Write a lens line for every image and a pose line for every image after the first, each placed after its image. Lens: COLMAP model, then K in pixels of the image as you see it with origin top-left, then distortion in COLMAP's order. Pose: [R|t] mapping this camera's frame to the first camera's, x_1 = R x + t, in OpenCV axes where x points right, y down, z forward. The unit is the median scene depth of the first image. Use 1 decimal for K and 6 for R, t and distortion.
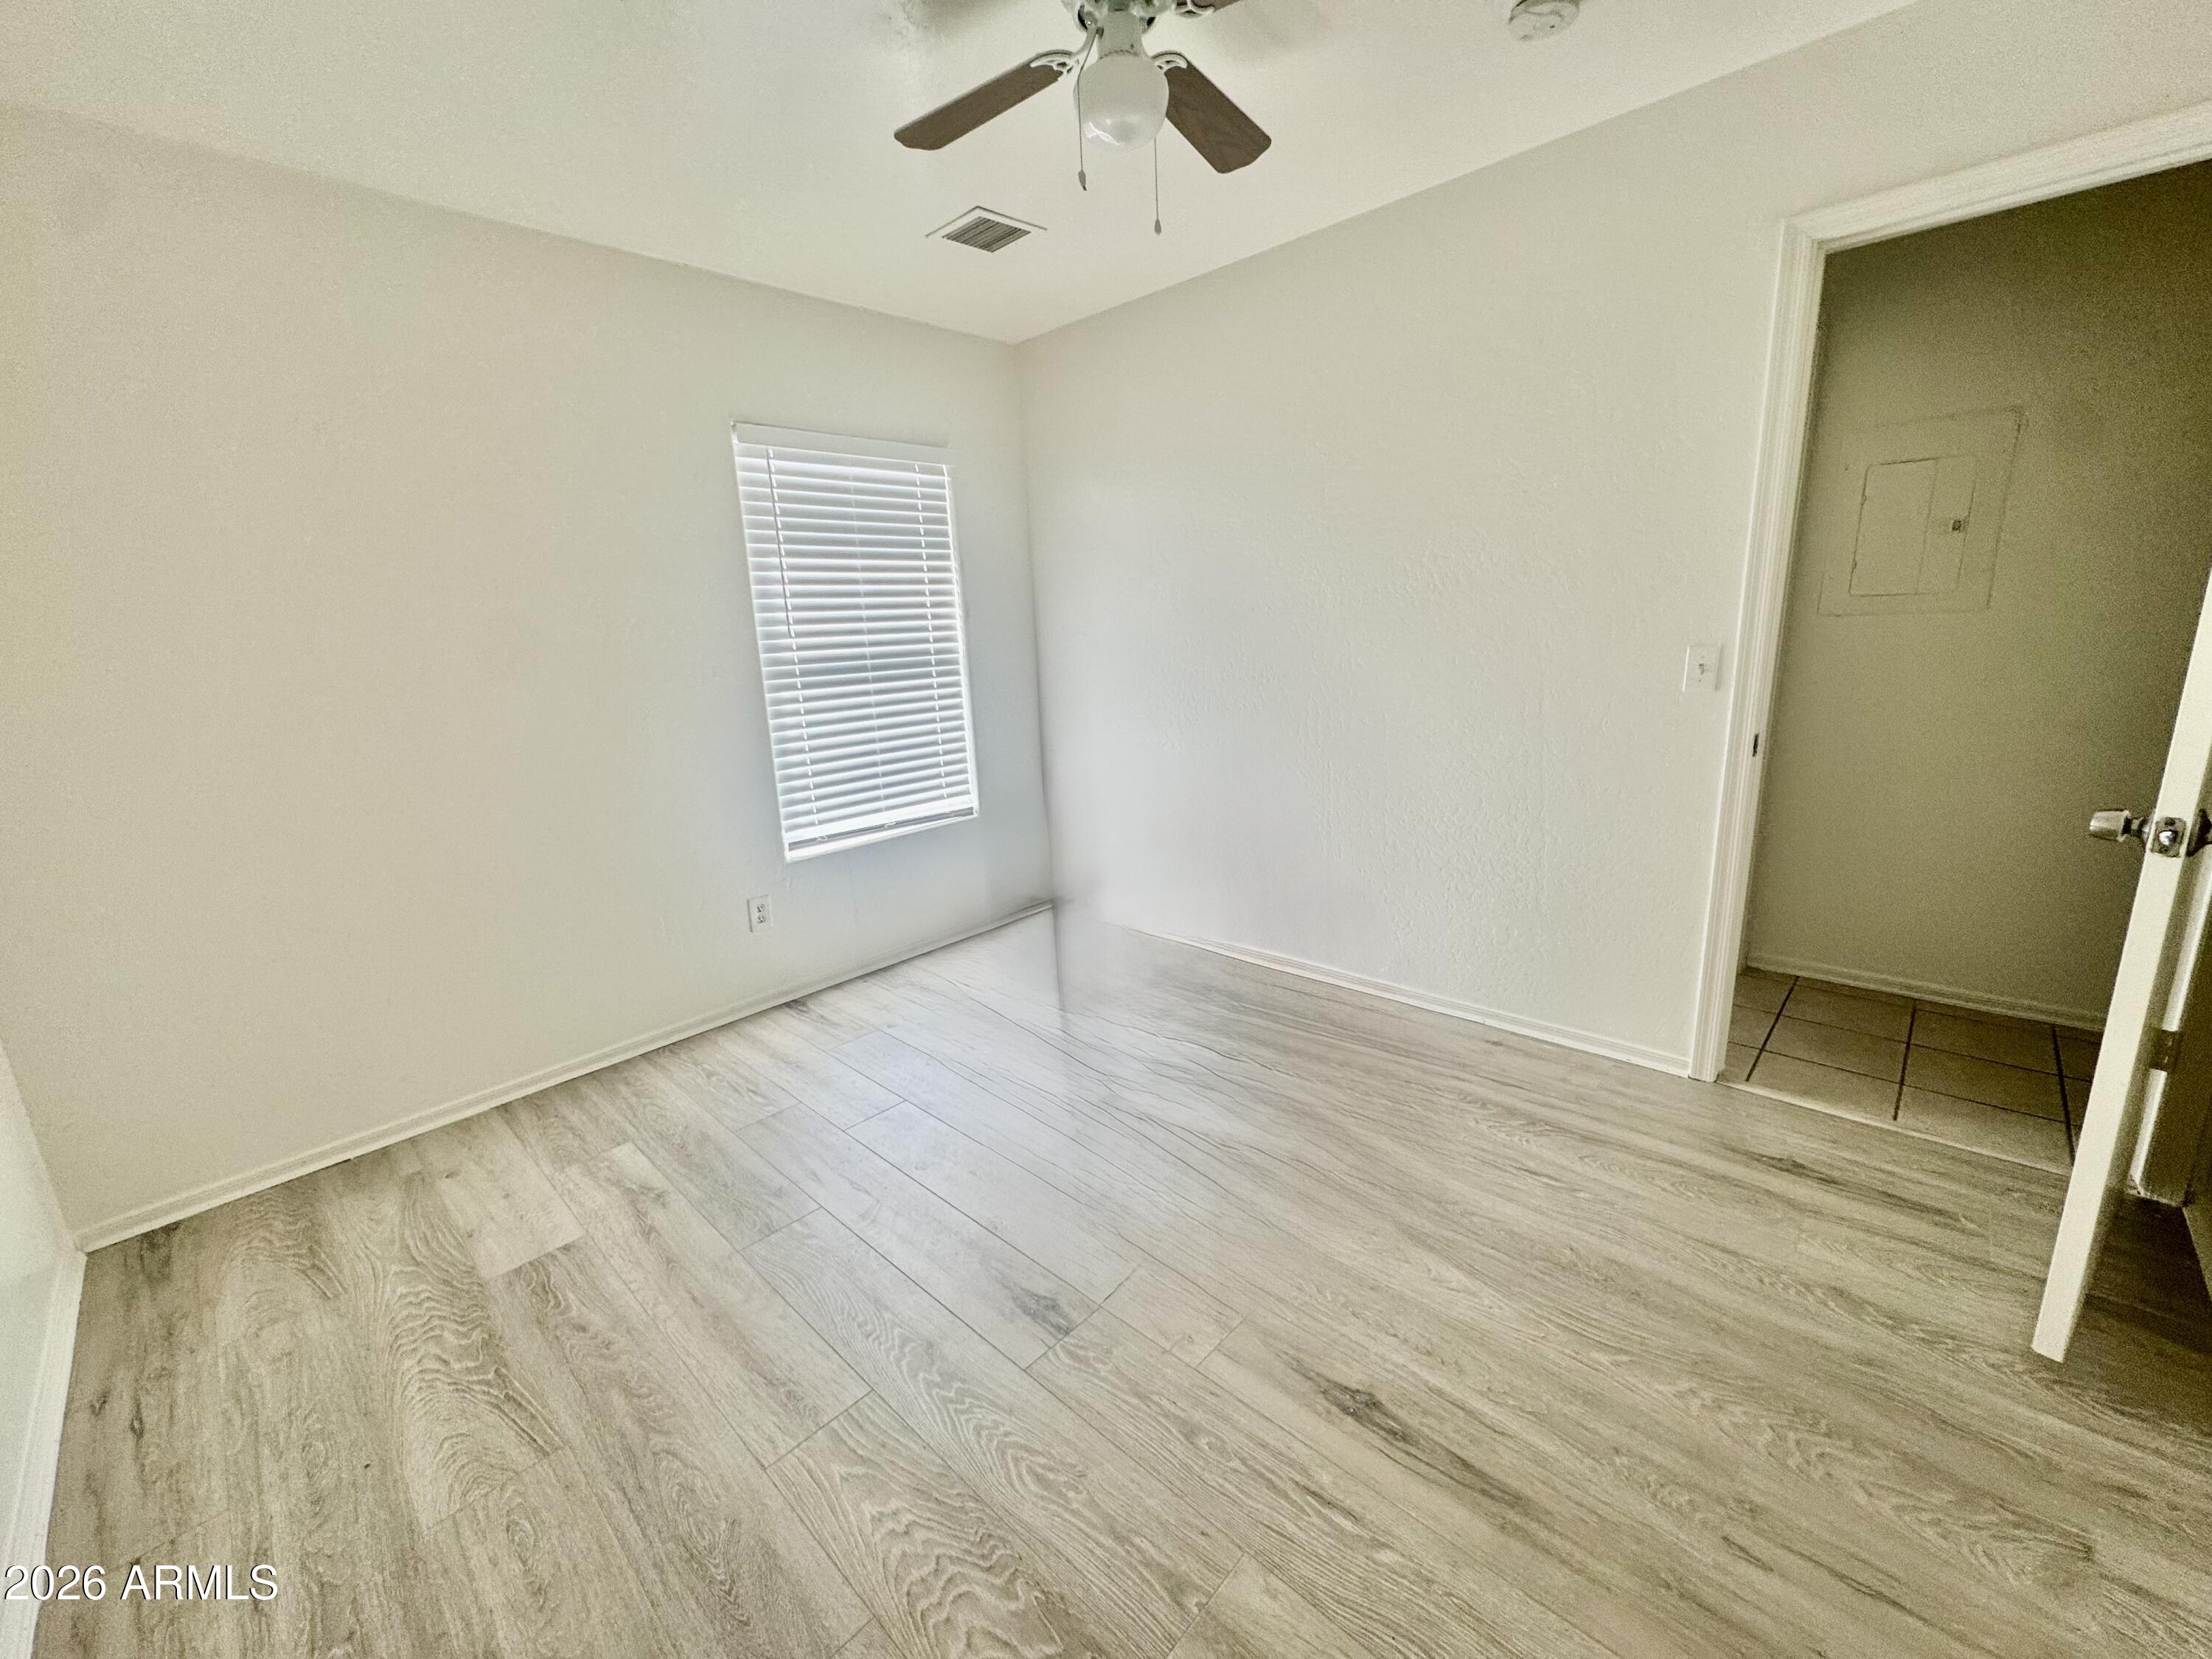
lens RADIAL K [[889.8, 0, 1107.5], [0, 889.8, 825.8], [0, 0, 1]] dist [0.010724, 0.000116]
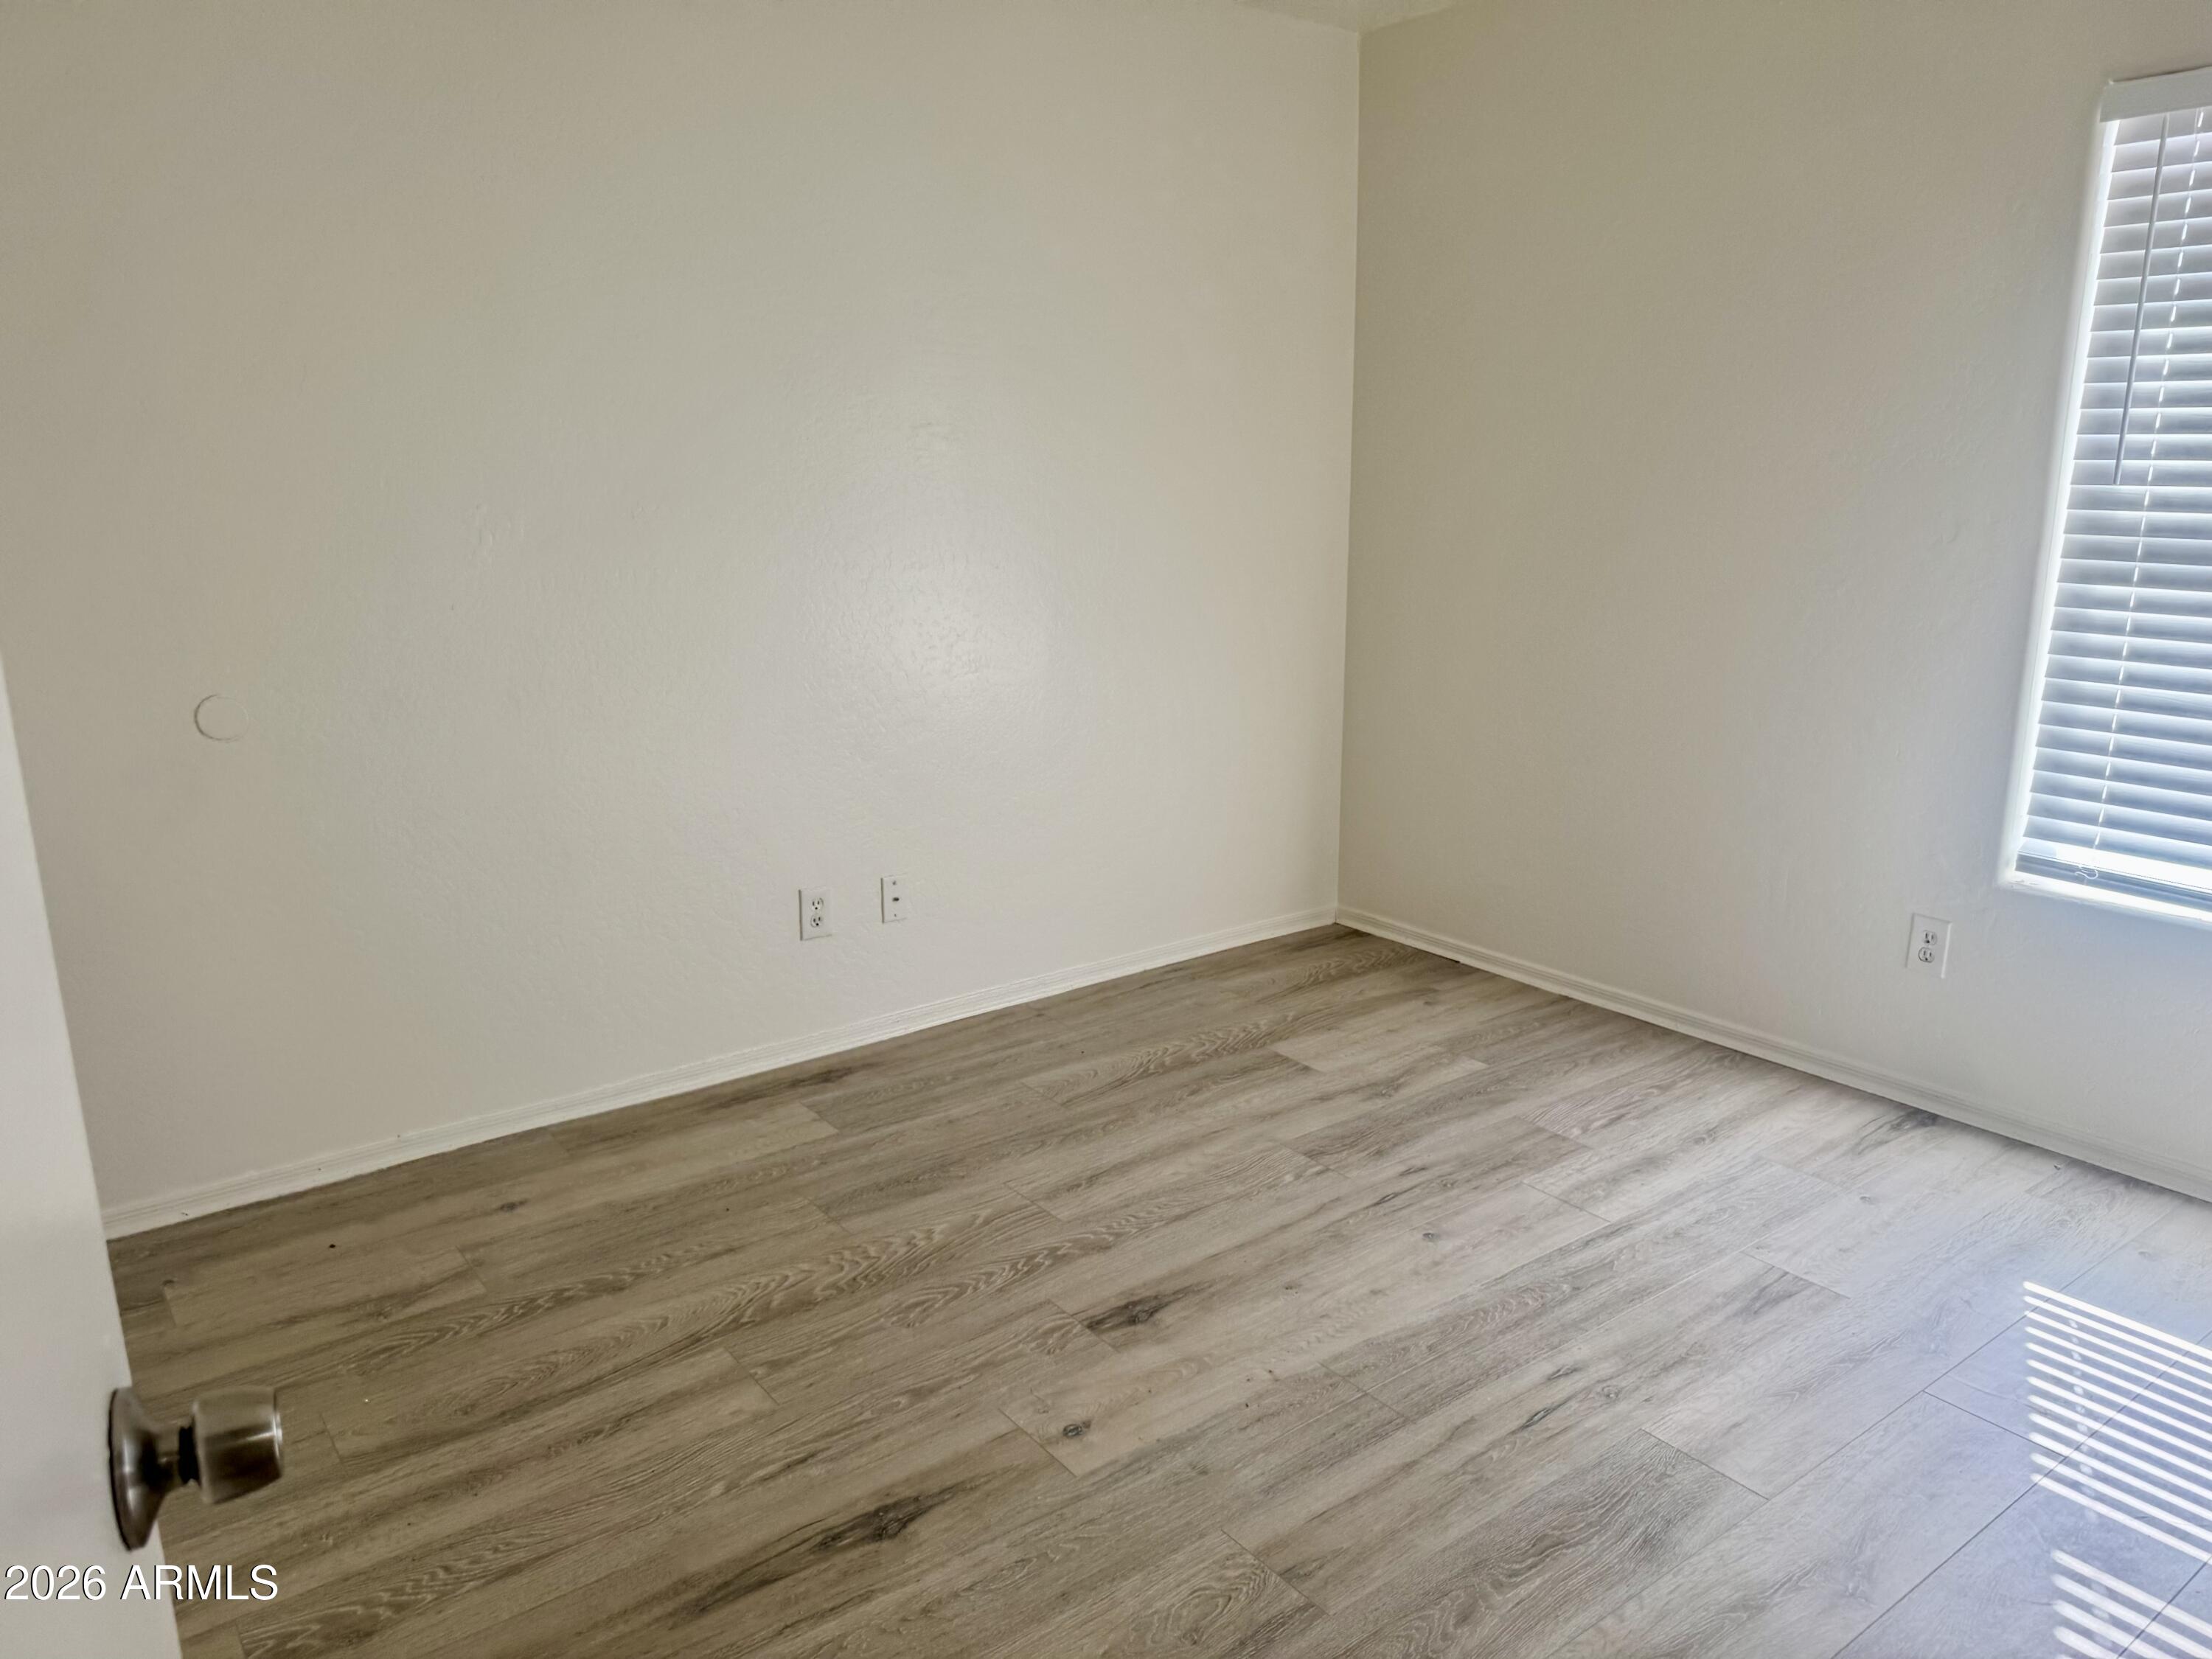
lens RADIAL K [[1559.3, 0, 1106.5], [0, 1559.3, 832.2], [0, 0, 1]] dist [0.037889, -0.061993]
pose [[-0.161891, 0.280397, -0.946134, 1.330469], [-0.212032, 0.926504, 0.310860, -0.361555], [0.963760, 0.250936, -0.090539, 1.123331]]
